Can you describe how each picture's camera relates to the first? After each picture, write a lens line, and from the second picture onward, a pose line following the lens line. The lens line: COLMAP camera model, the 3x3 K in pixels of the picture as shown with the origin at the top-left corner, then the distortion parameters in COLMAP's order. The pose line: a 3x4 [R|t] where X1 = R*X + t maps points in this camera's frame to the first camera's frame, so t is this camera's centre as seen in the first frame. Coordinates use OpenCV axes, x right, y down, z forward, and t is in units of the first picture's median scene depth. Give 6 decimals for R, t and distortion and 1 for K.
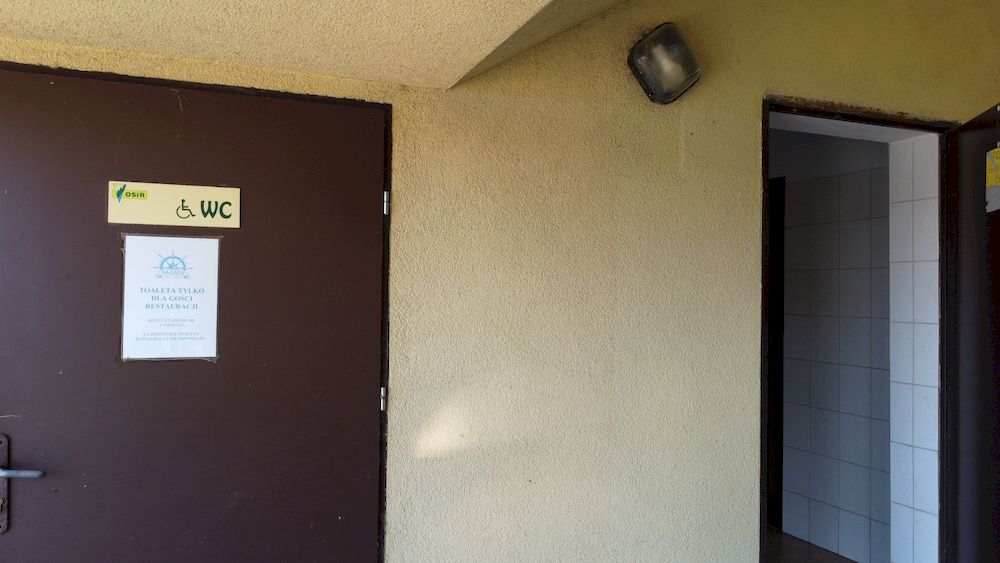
lens RADIAL K [[750.5, 0, 500.2], [0, 750.5, 275.9], [0, 0, 1]] dist [0.001458, -0.005012]
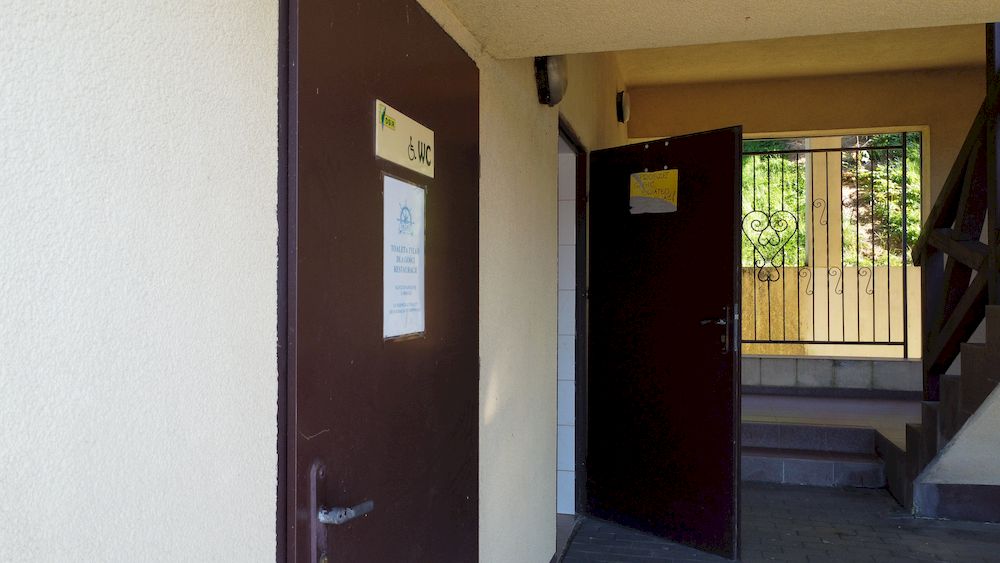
lens RADIAL K [[750.5, 0, 500.2], [0, 750.5, 275.9], [0, 0, 1]] dist [0.001458, -0.005012]
pose [[0.594729, -0.001553, 0.803925, -1.013097], [-0.011848, 0.999873, 0.010697, 0.037242], [-0.803839, -0.015887, 0.594635, 0.446848]]
